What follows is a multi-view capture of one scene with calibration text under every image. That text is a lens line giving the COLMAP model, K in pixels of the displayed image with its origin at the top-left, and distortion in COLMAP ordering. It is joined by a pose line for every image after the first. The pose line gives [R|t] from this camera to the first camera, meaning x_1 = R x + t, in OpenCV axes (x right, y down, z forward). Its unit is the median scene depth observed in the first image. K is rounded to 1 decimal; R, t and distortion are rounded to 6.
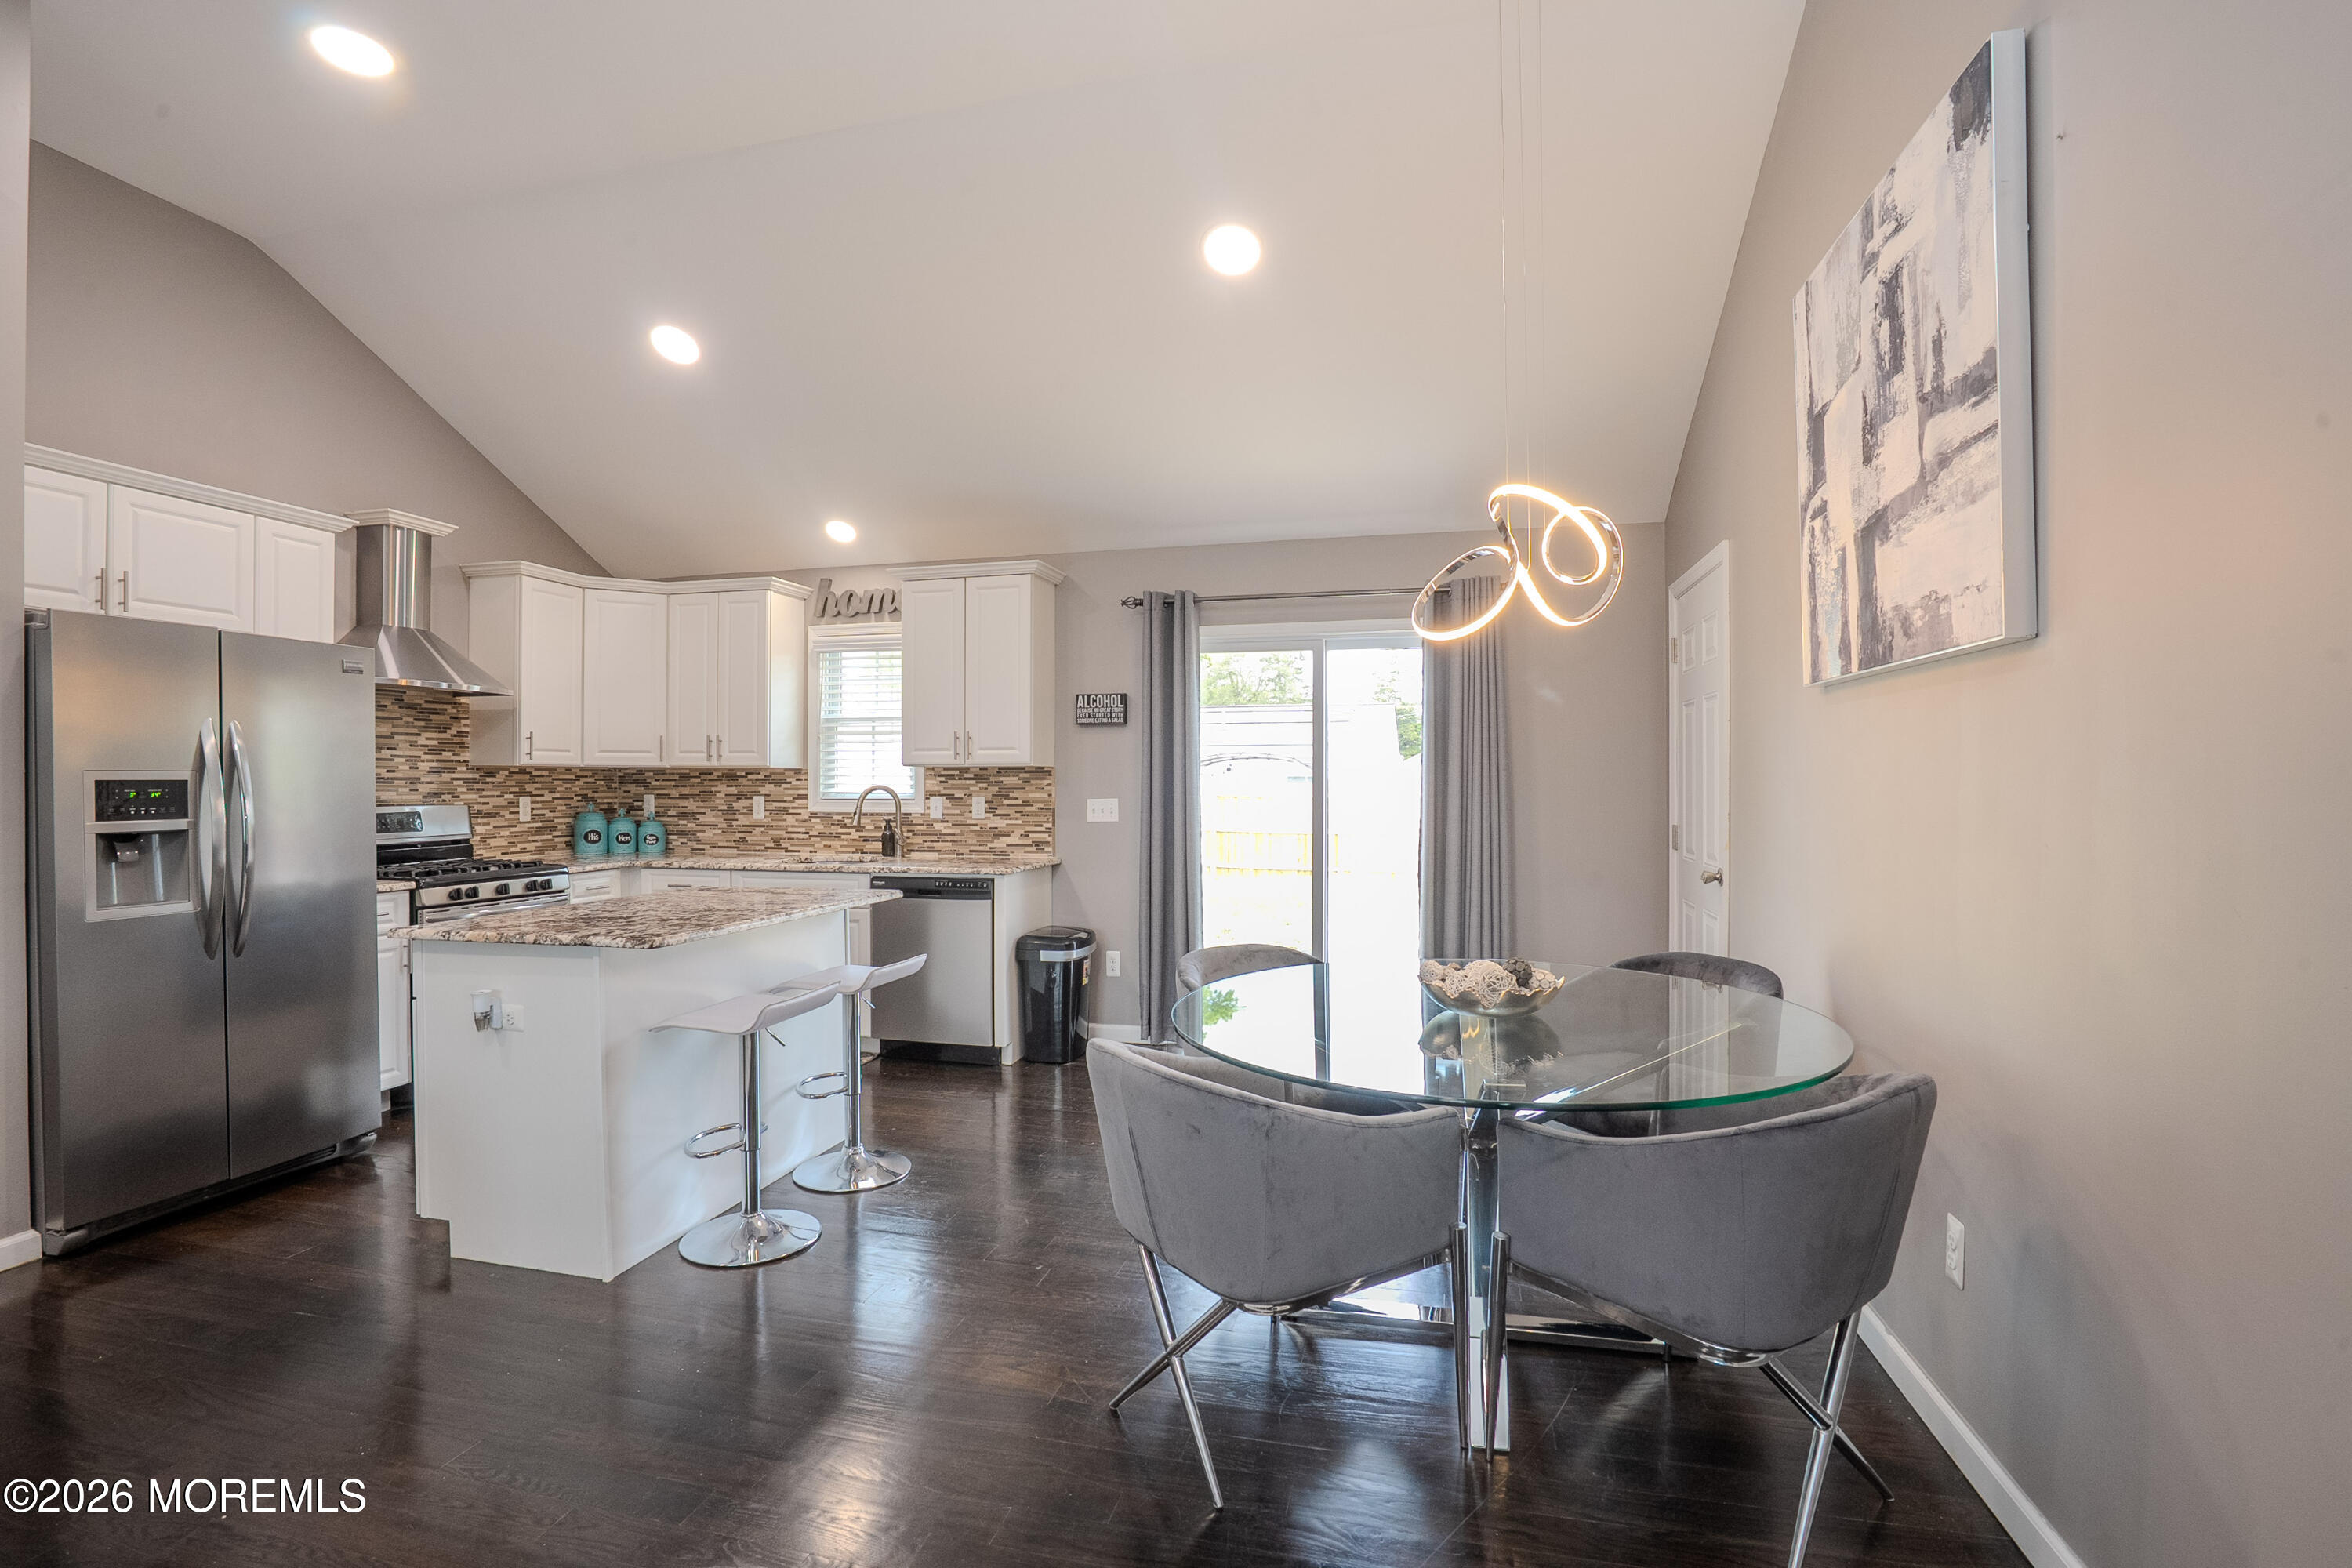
lens RADIAL K [[1076.2, 0, 1164.2], [0, 1076.2, 782.4], [0, 0, 1]] dist [-0.059704, 0.021362]
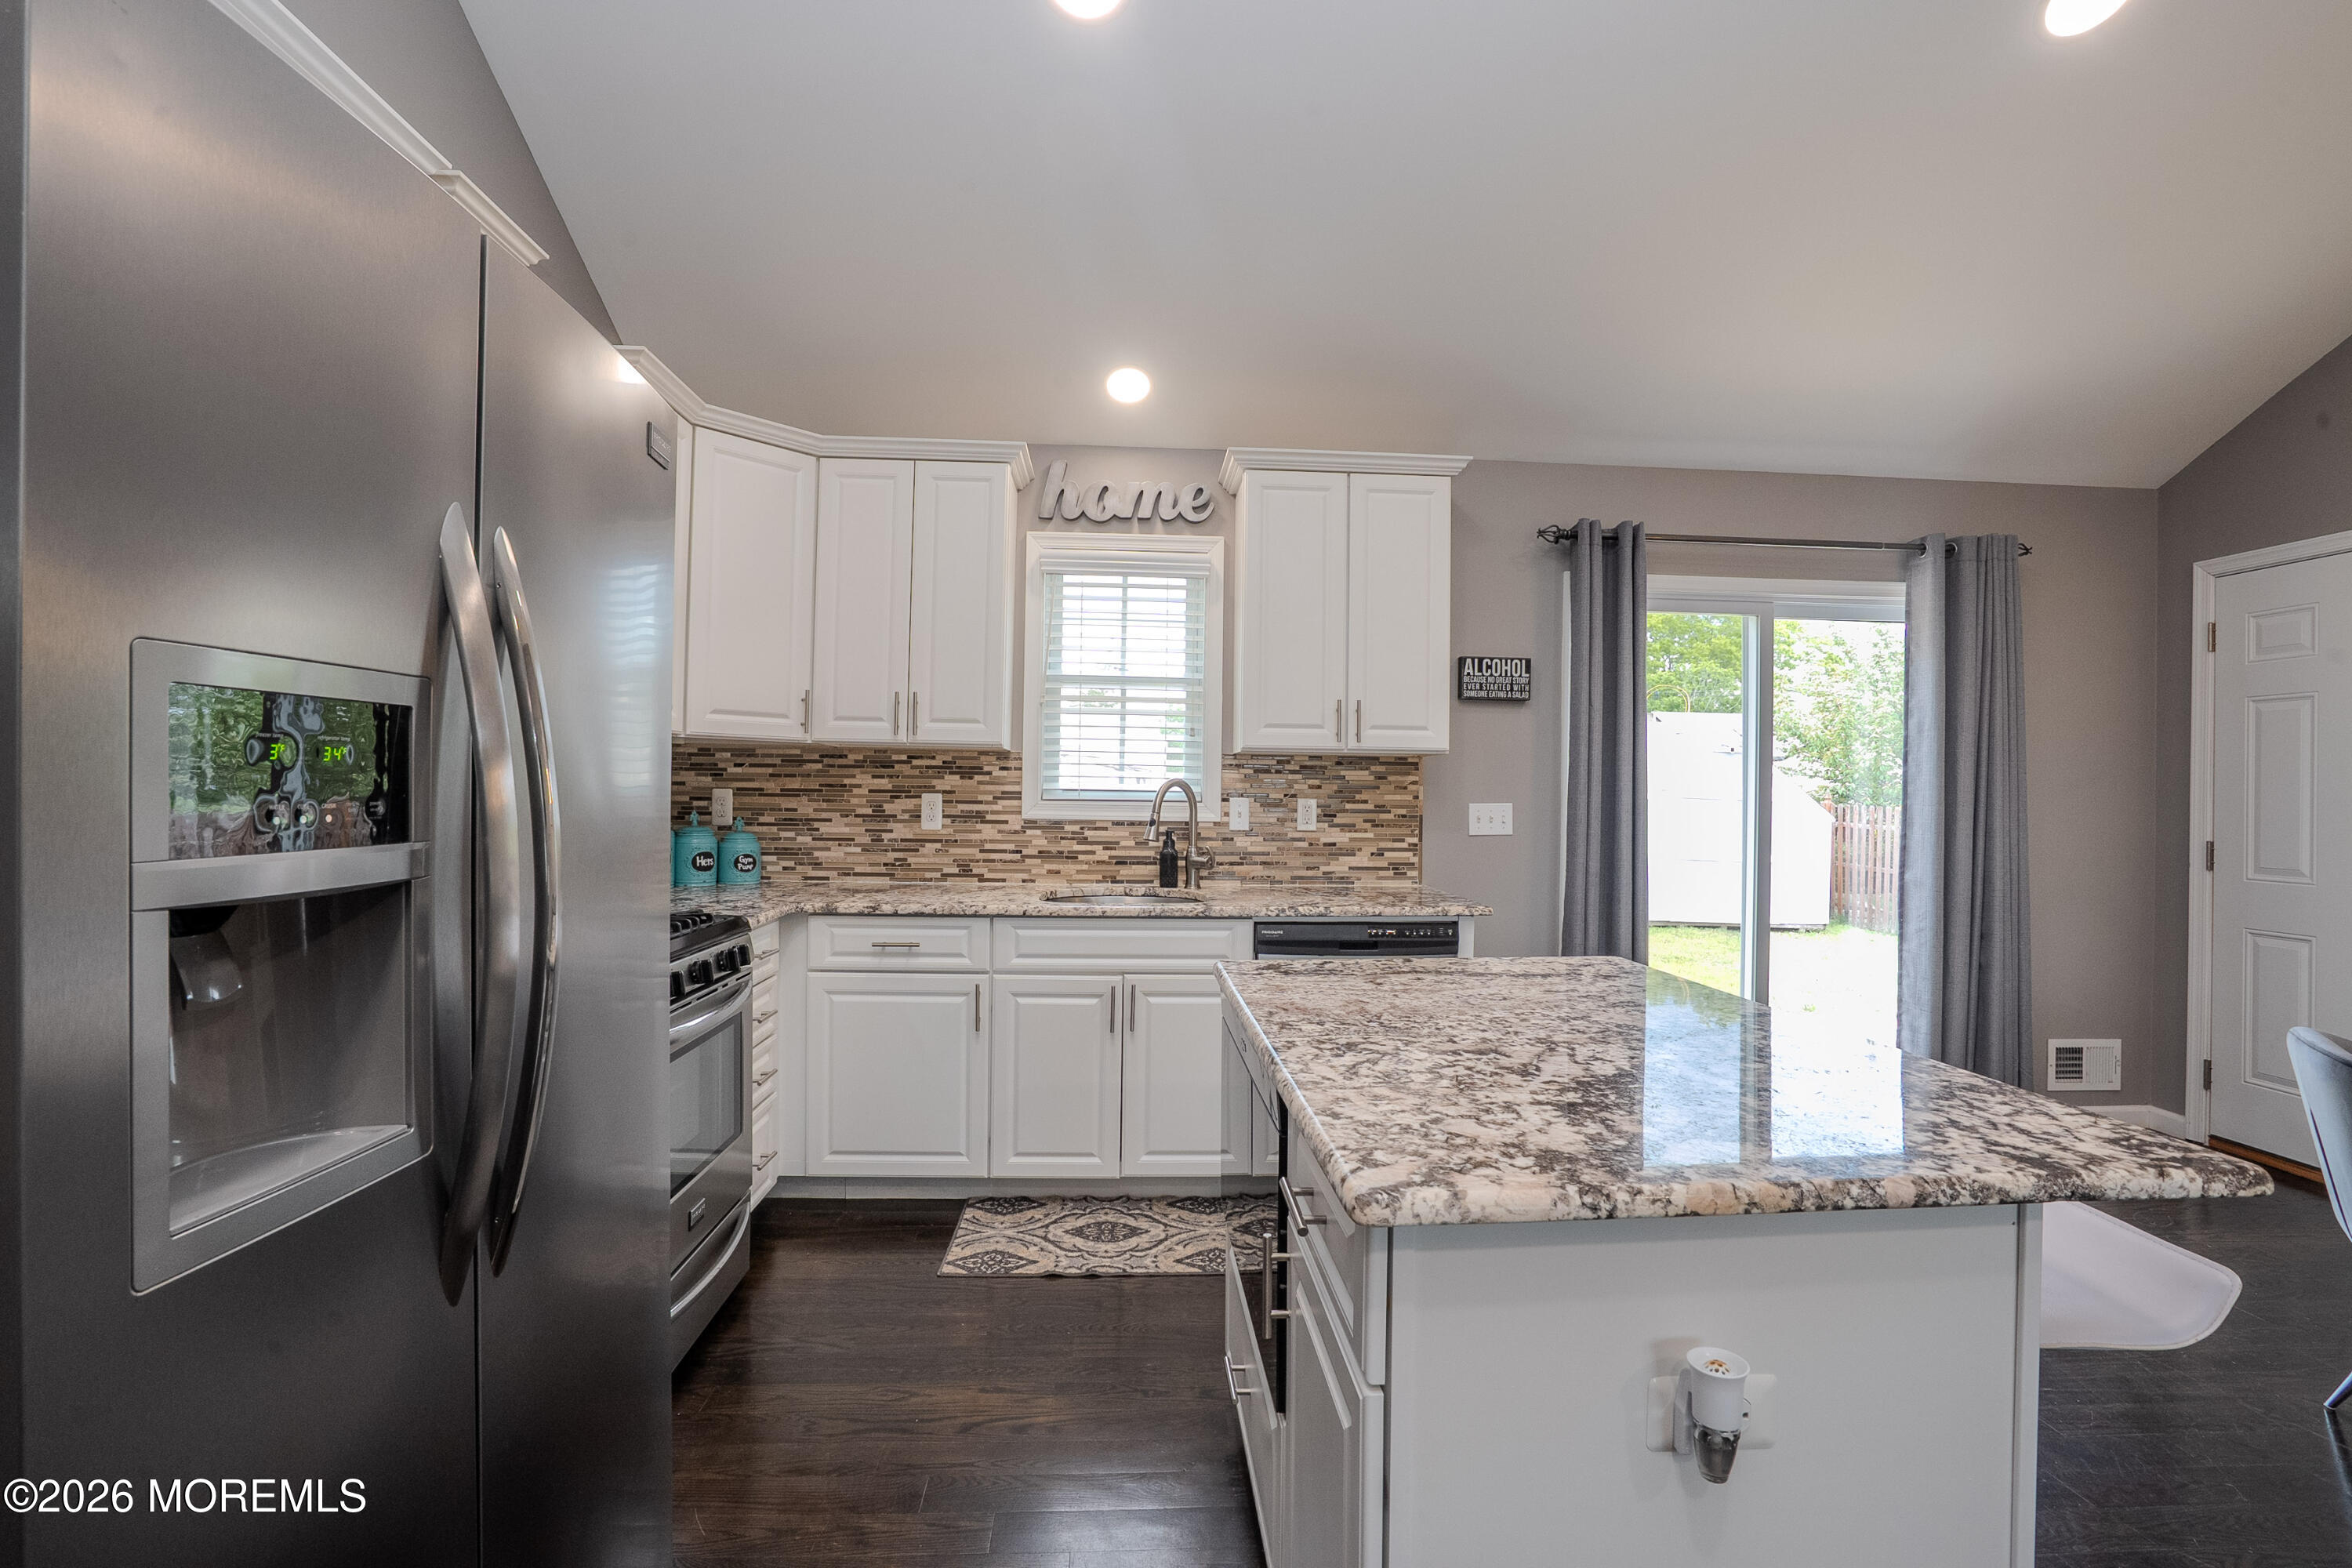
lens RADIAL K [[1076.2, 0, 1175.8], [0, 1076.2, 789.4], [0, 0, 1]] dist [-0.059704, 0.021362]
pose [[0.952116, 0.014777, 0.305379, -0.468248], [-0.014501, 0.999890, -0.003174, 0.011143], [-0.305393, -0.001406, 0.952225, 0.375194]]
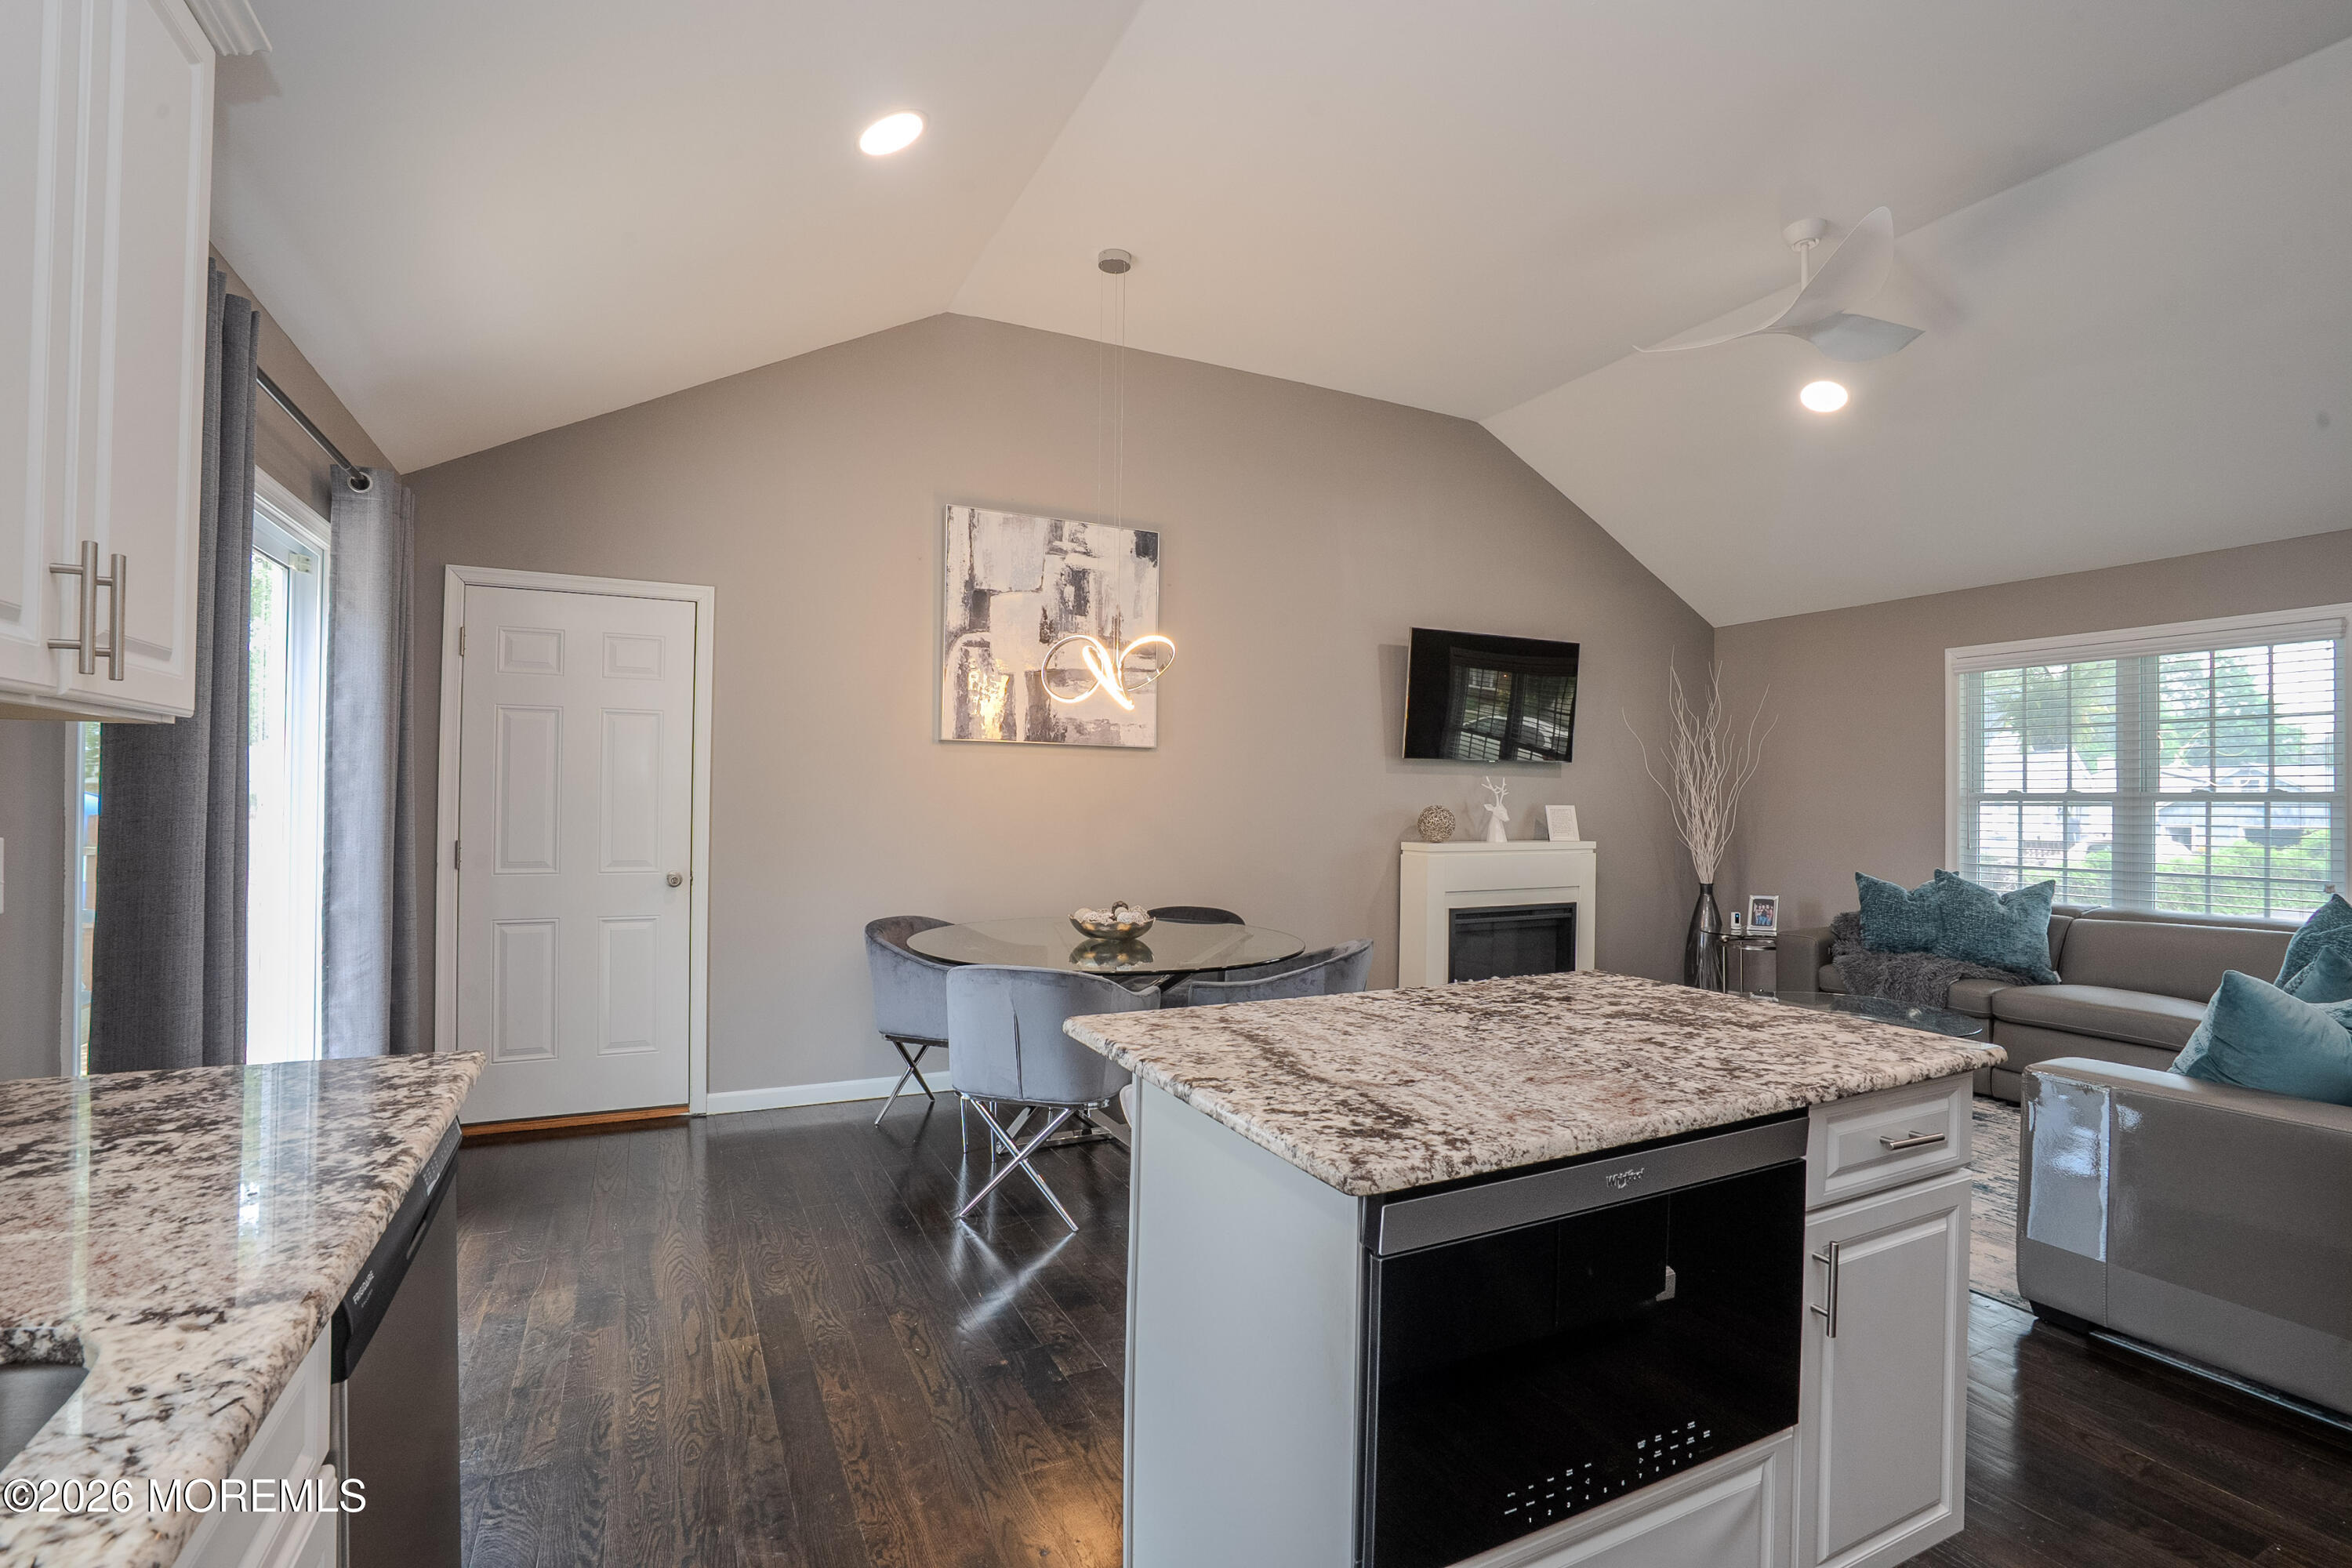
lens RADIAL K [[1076.2, 0, 1172.1], [0, 1076.2, 789.9], [0, 0, 1]] dist [-0.059704, 0.021362]
pose [[-0.650232, 0.001099, 0.759735, -0.463773], [-0.009037, 0.999917, -0.009182, 0.001112], [-0.759682, -0.012836, -0.650168, 0.919925]]
